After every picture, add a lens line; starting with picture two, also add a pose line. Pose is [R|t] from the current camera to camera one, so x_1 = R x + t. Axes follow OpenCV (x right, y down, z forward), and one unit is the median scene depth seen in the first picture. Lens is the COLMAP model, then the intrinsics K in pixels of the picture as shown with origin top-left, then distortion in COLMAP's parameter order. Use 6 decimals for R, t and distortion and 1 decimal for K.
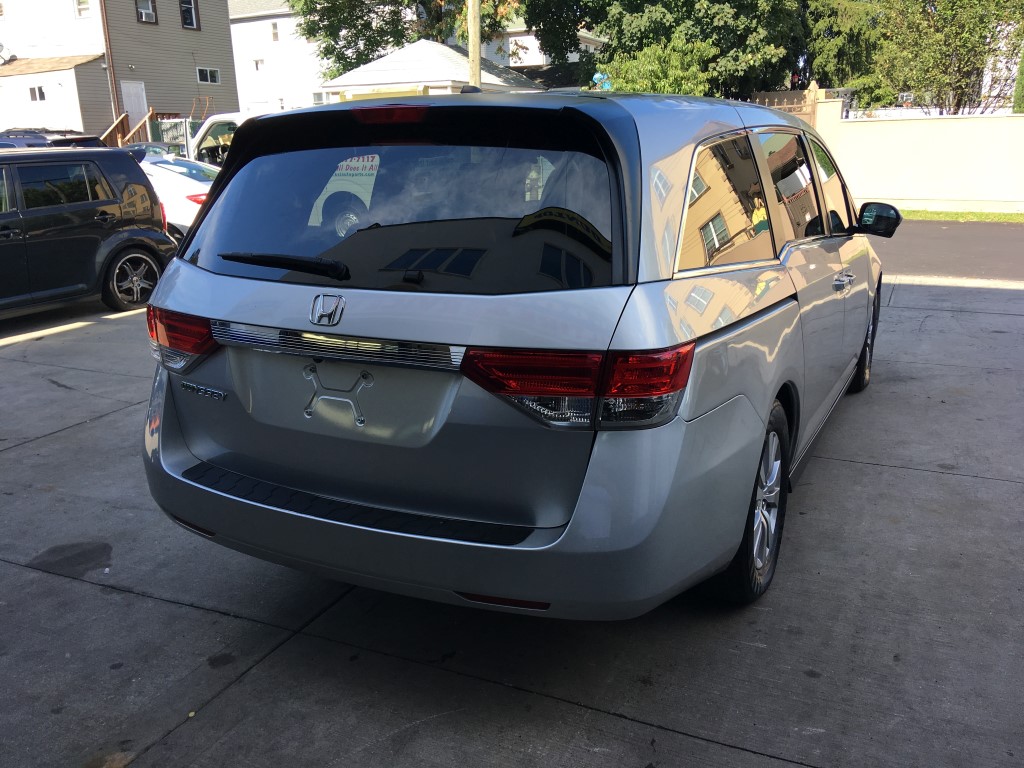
lens RADIAL K [[866.0, 0, 509.2], [0, 866.0, 378.3], [0, 0, 1]] dist [0.135746, -0.204246]
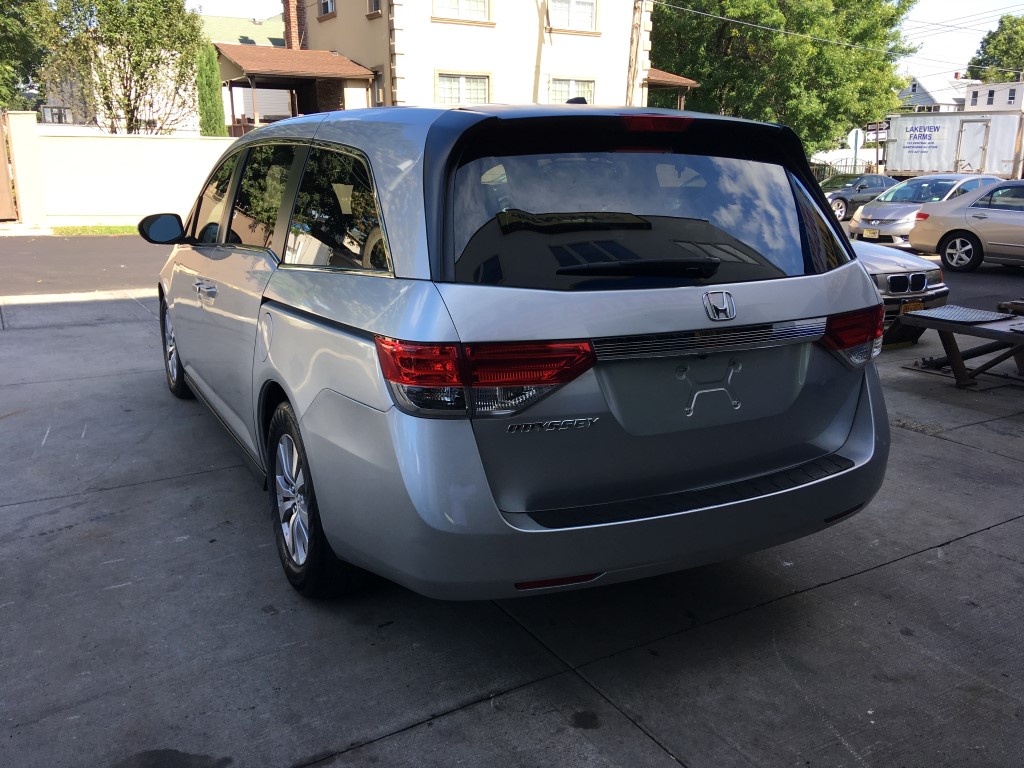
lens RADIAL K [[866.0, 0, 509.2], [0, 866.0, 378.3], [0, 0, 1]] dist [0.135746, -0.204246]
pose [[0.563745, -0.175358, 0.807119, -0.146486], [0.191686, 0.978299, 0.078663, -0.014948], [-0.803398, 0.110367, 0.585124, 0.071134]]
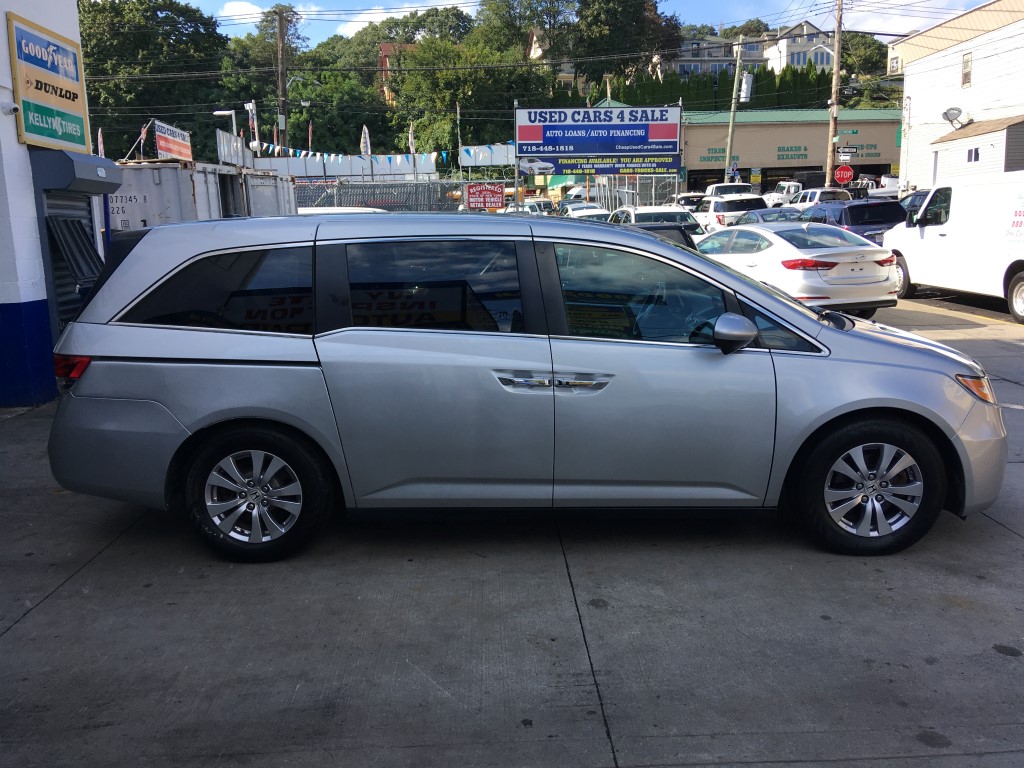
lens RADIAL K [[861.1, 0, 503.2], [0, 861.1, 382.5], [0, 0, 1]] dist [0.128137, -0.202546]
pose [[0.447810, 0.167348, -0.878328, 0.263762], [-0.210044, 0.974528, 0.078587, -0.037253], [0.869107, 0.149296, 0.471554, 0.103253]]
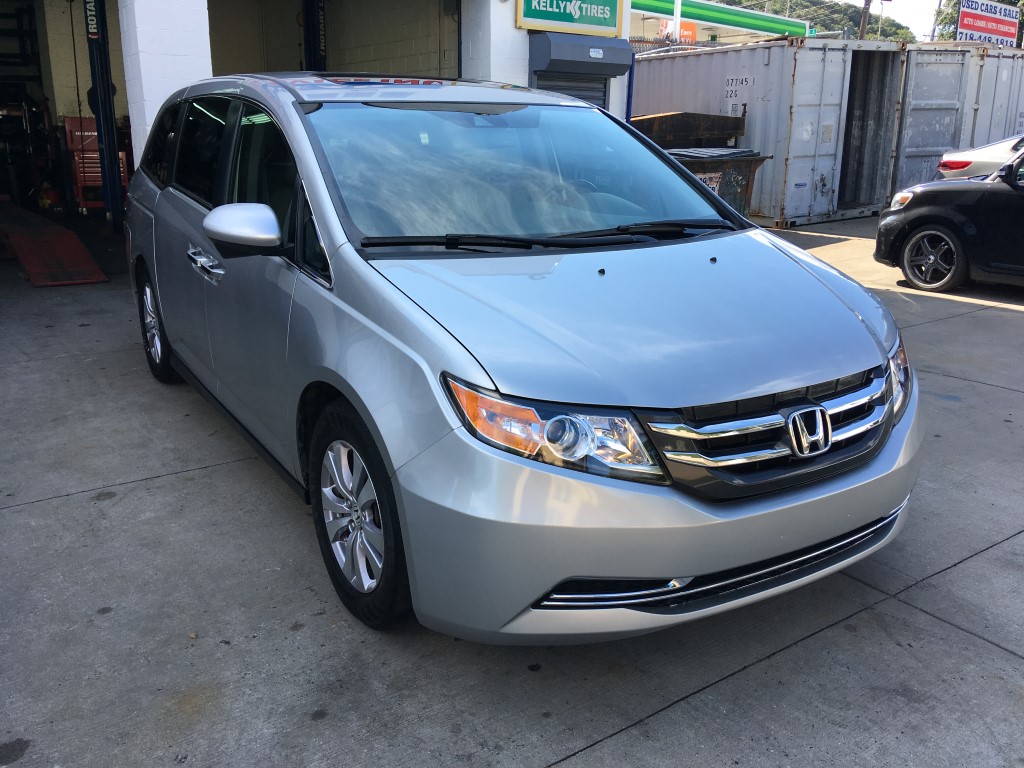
lens RADIAL K [[866.0, 0, 509.2], [0, 866.0, 378.3], [0, 0, 1]] dist [0.135746, -0.204246]
pose [[-0.509201, 0.249683, -0.823634, 0.213204], [-0.217817, 0.888450, 0.403995, -0.093475], [0.832628, 0.385116, -0.398015, 0.356881]]
